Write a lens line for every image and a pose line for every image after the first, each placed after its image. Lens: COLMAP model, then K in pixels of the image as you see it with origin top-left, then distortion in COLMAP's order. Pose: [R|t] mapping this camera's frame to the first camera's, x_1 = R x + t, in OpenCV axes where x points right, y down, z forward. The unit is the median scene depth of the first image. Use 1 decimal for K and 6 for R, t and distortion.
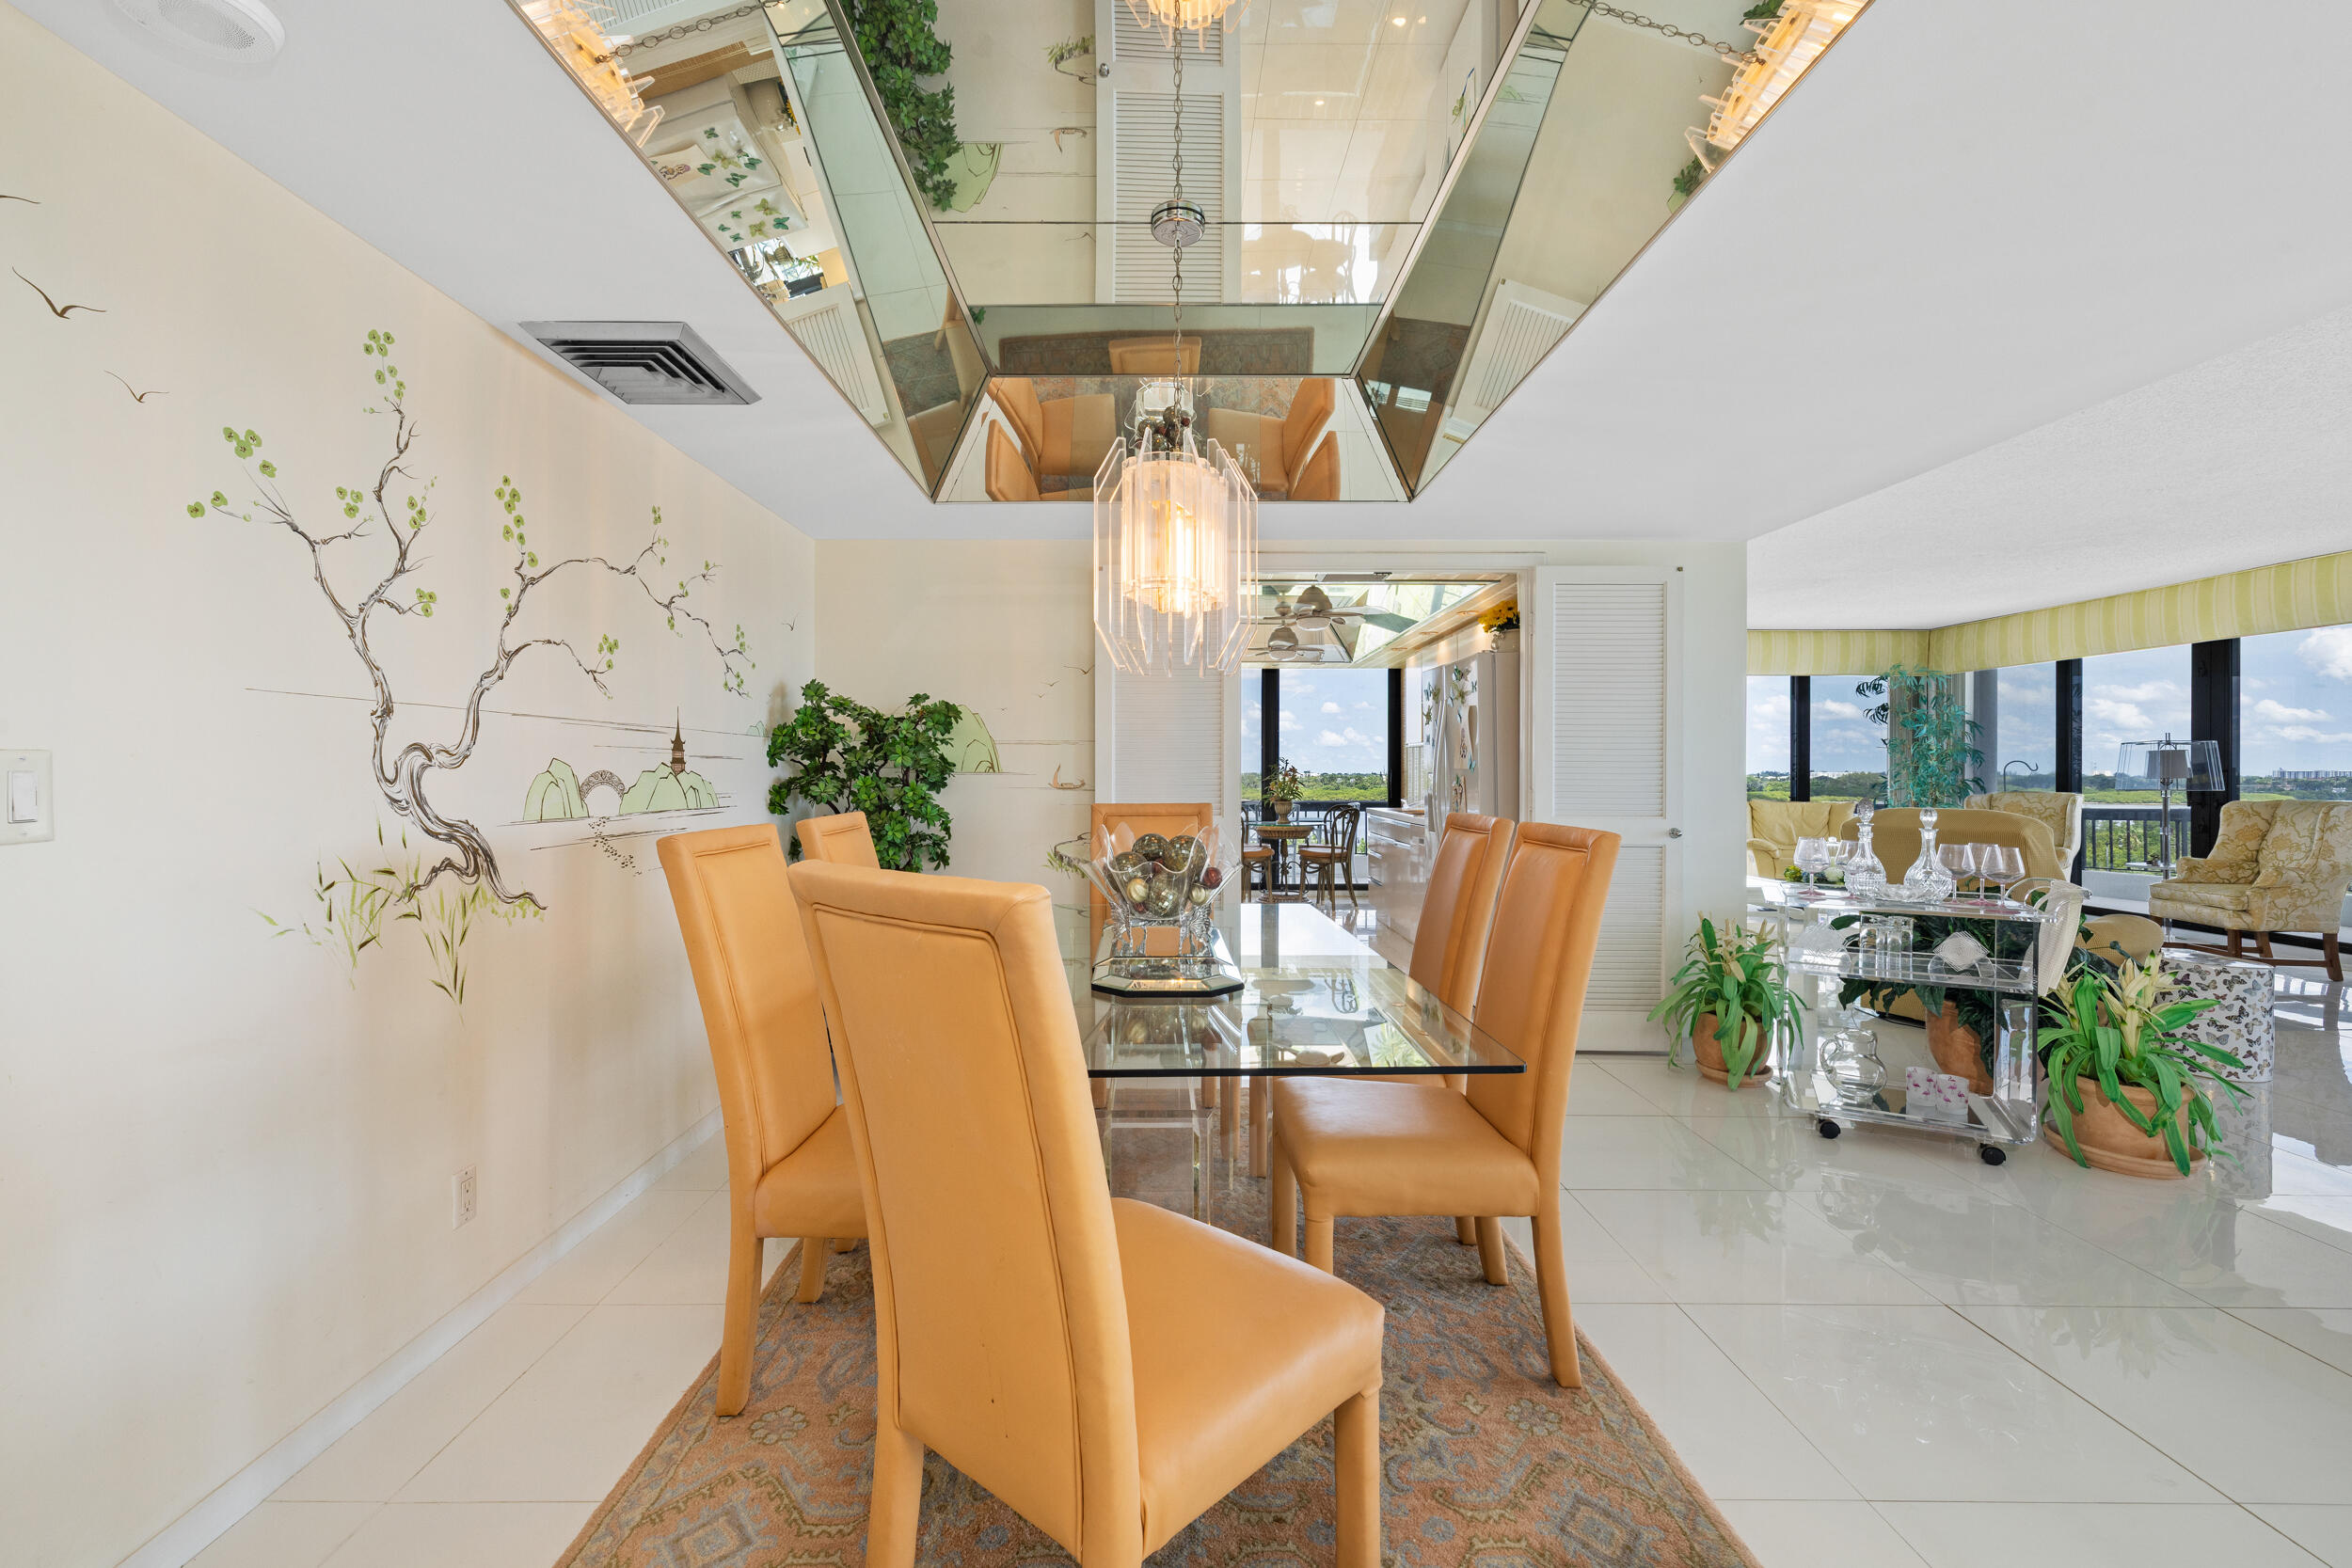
lens RADIAL K [[997.9, 0, 1173.2], [0, 997.9, 789.8], [0, 0, 1]] dist [0.000464, 0.000925]
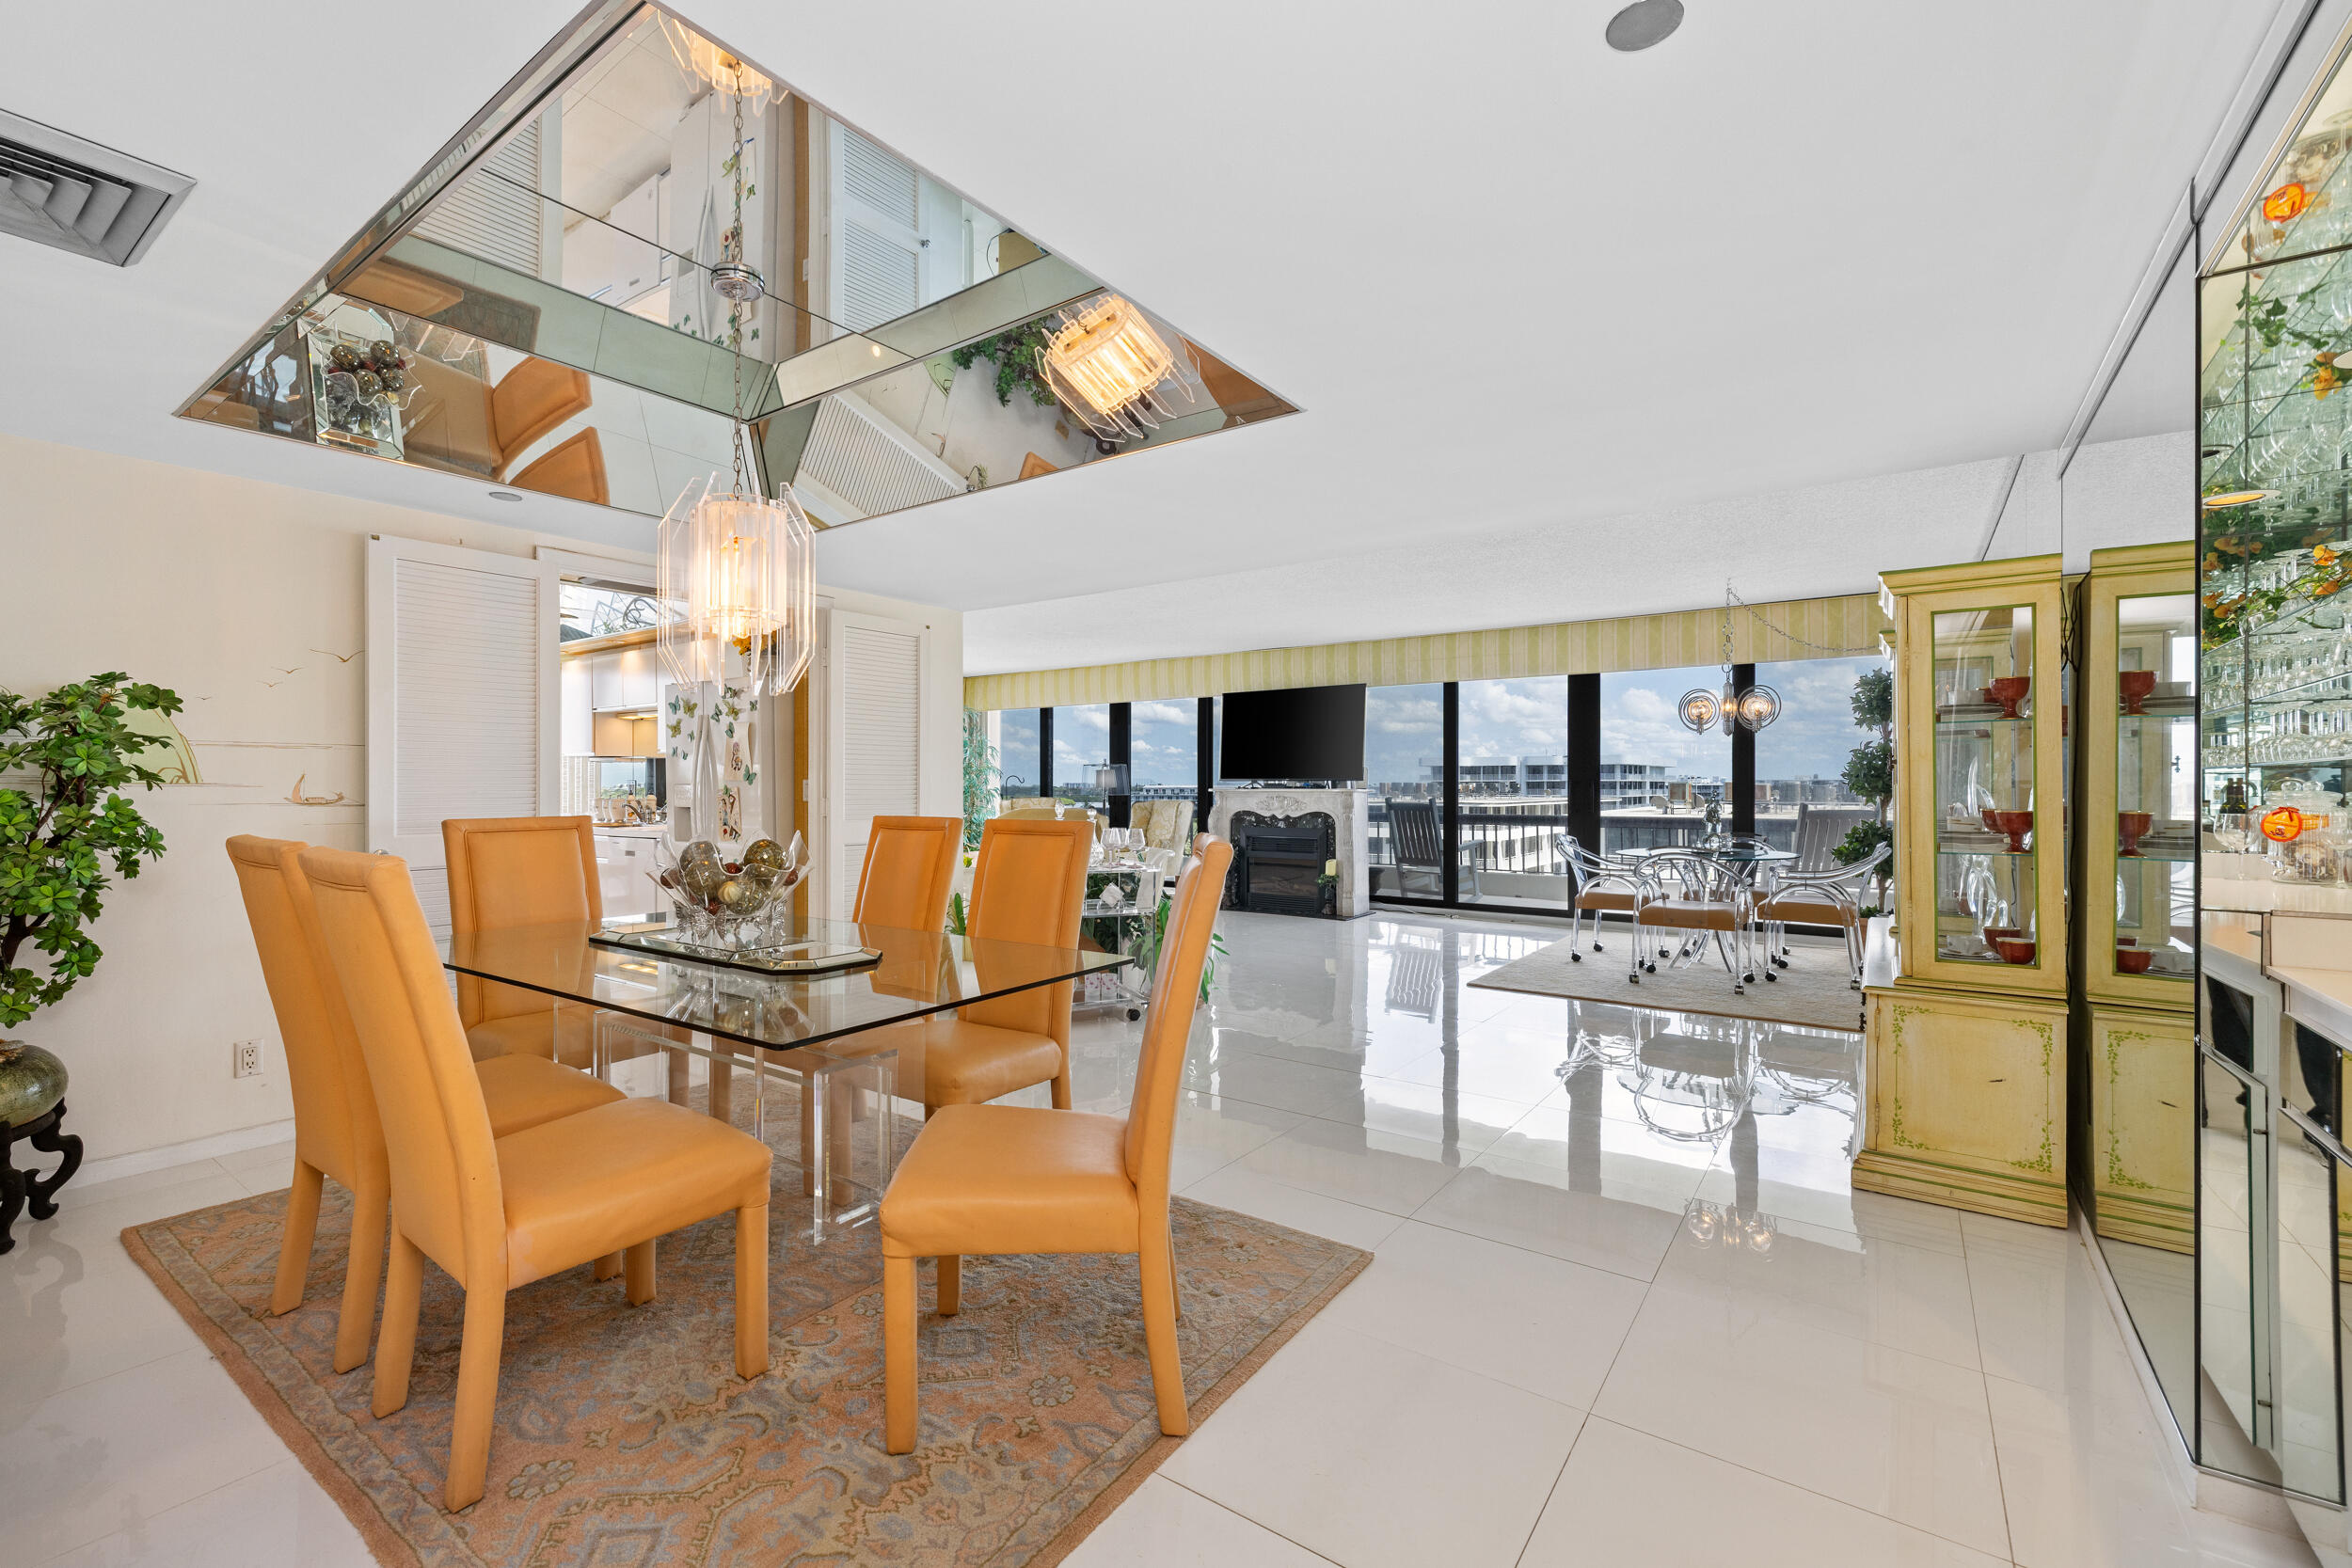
lens RADIAL K [[997.9, 0, 1170.4], [0, 997.9, 782.8], [0, 0, 1]] dist [0.000464, 0.000925]
pose [[0.589299, -0.000500, 0.807915, -0.348024], [0.015528, 0.999822, -0.010708, 0.000926], [-0.807766, 0.018856, 0.589202, -0.017780]]
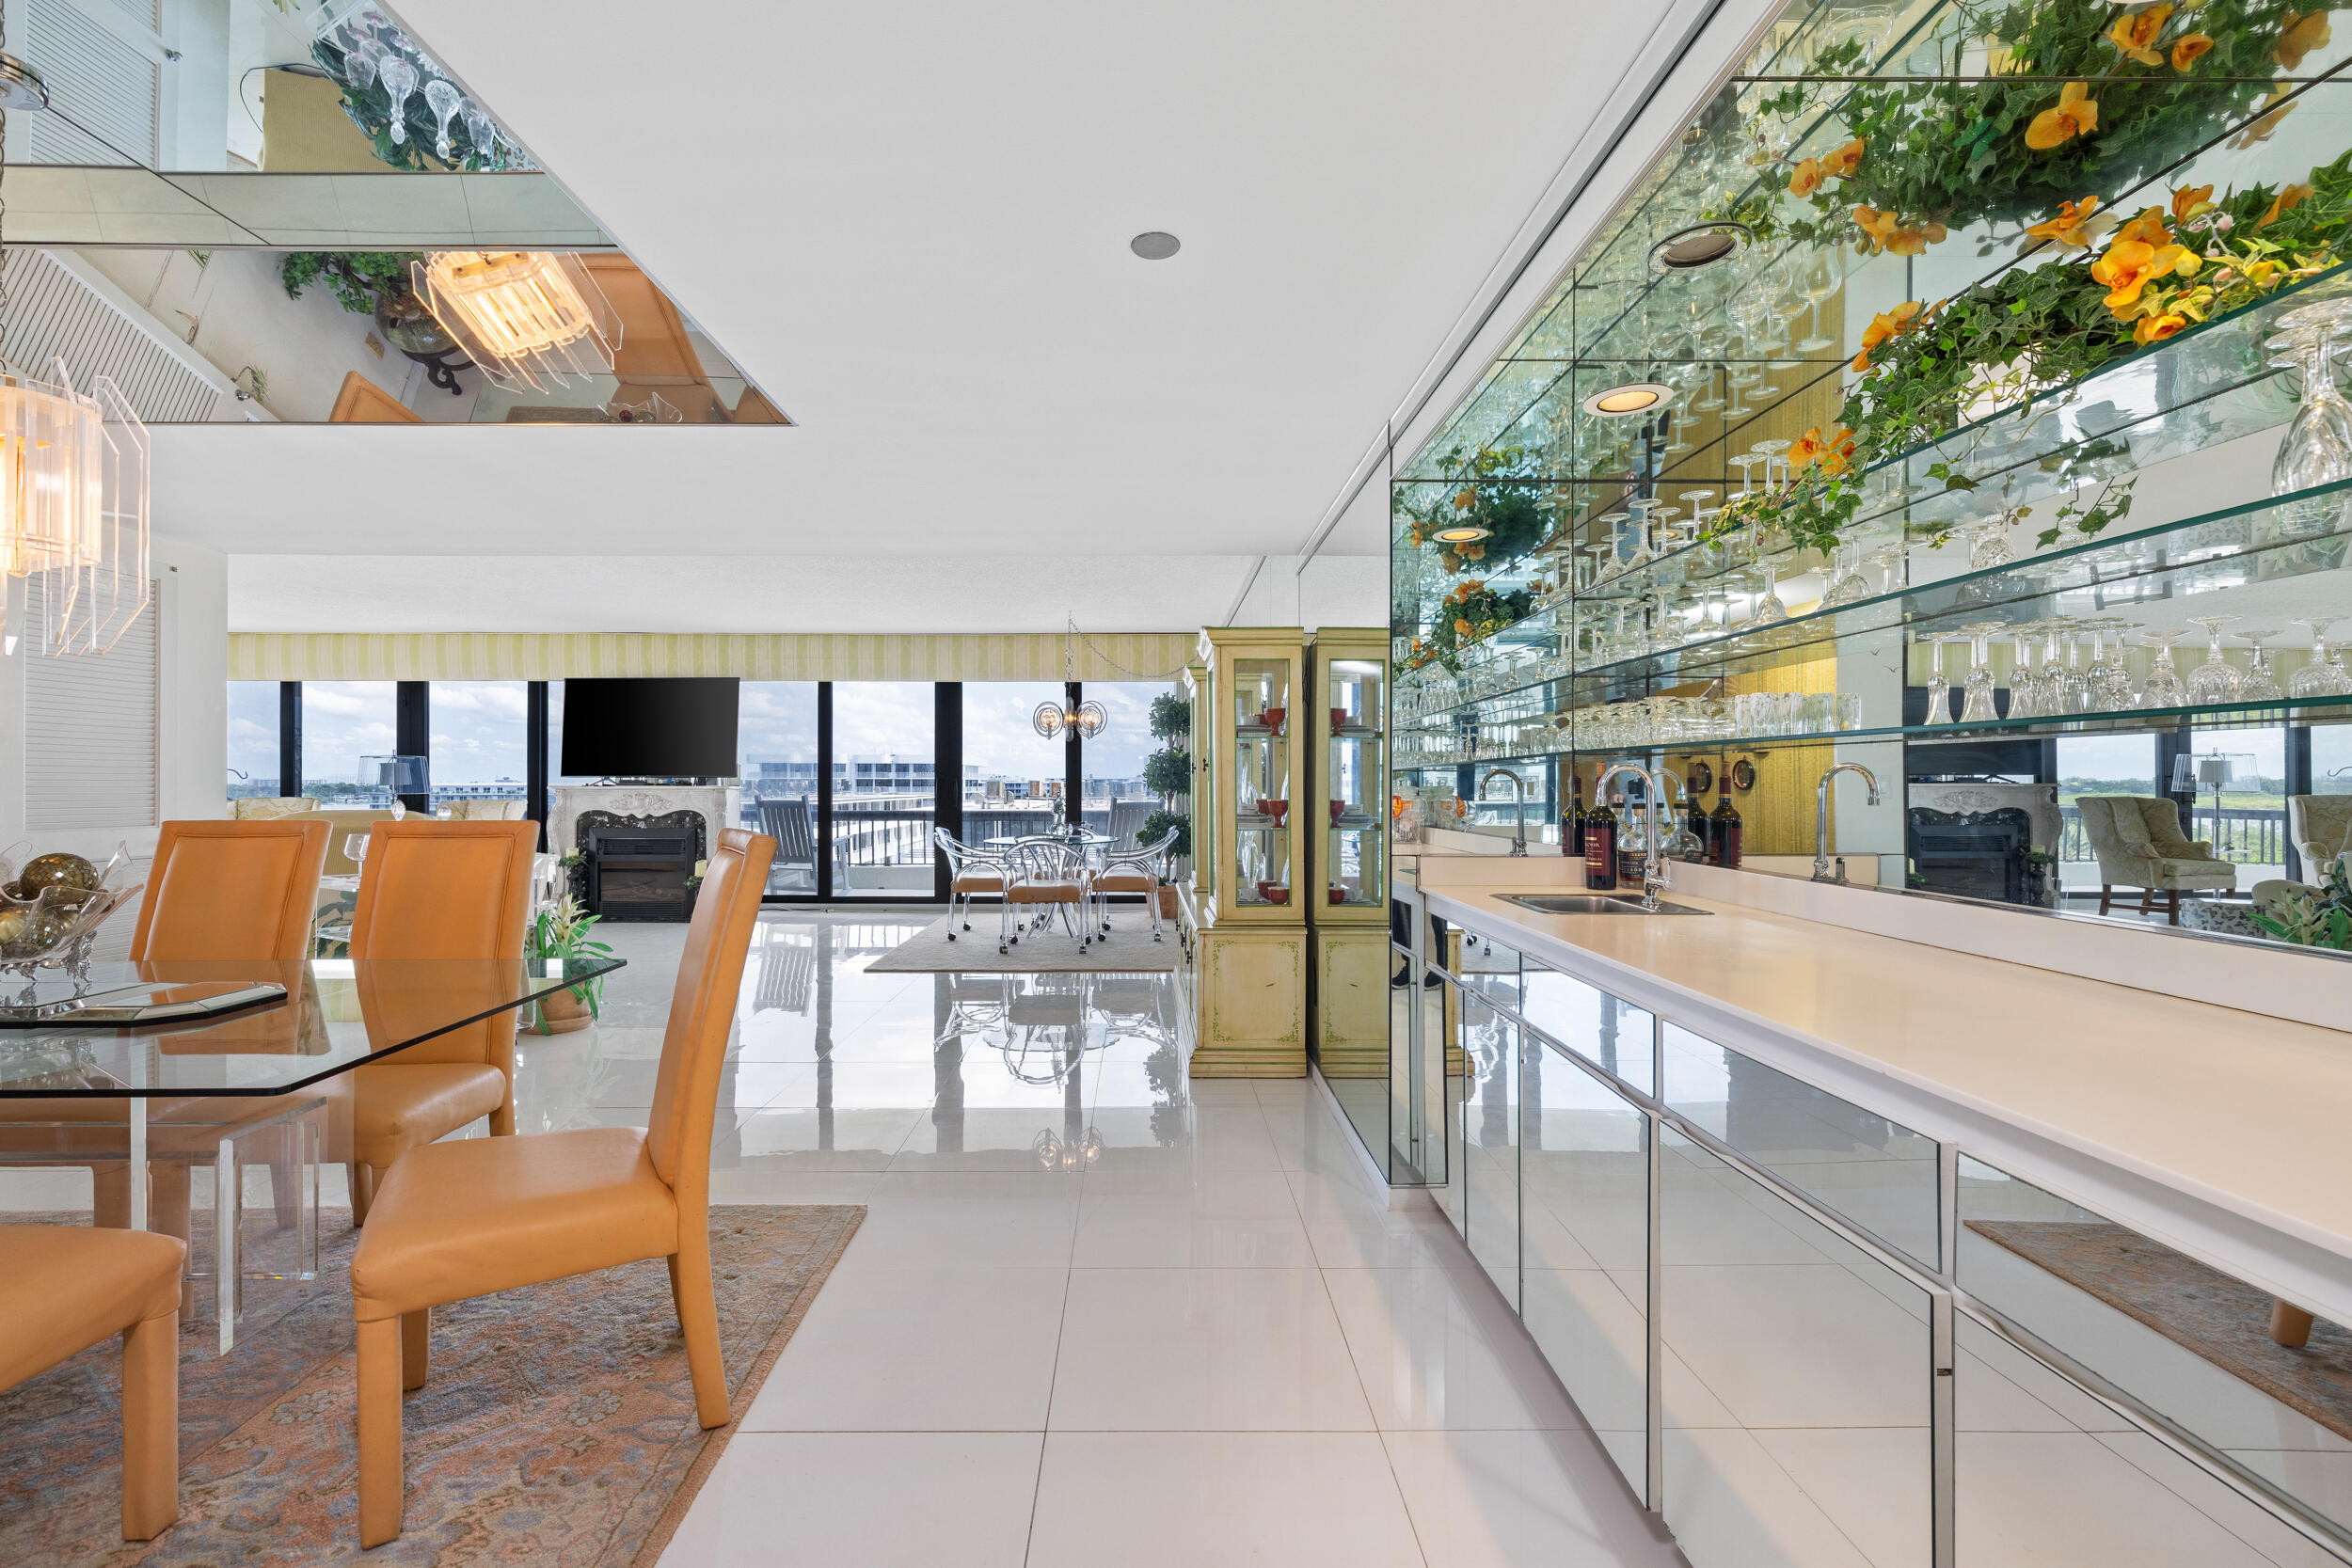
lens RADIAL K [[997.9, 0, 1161.6], [0, 997.9, 775.7], [0, 0, 1]] dist [0.000464, 0.000925]
pose [[-0.012552, 0.004883, 0.999909, -0.458784], [0.017222, 0.999841, -0.004667, 0.000832], [-0.999773, 0.017162, -0.012635, 0.052175]]
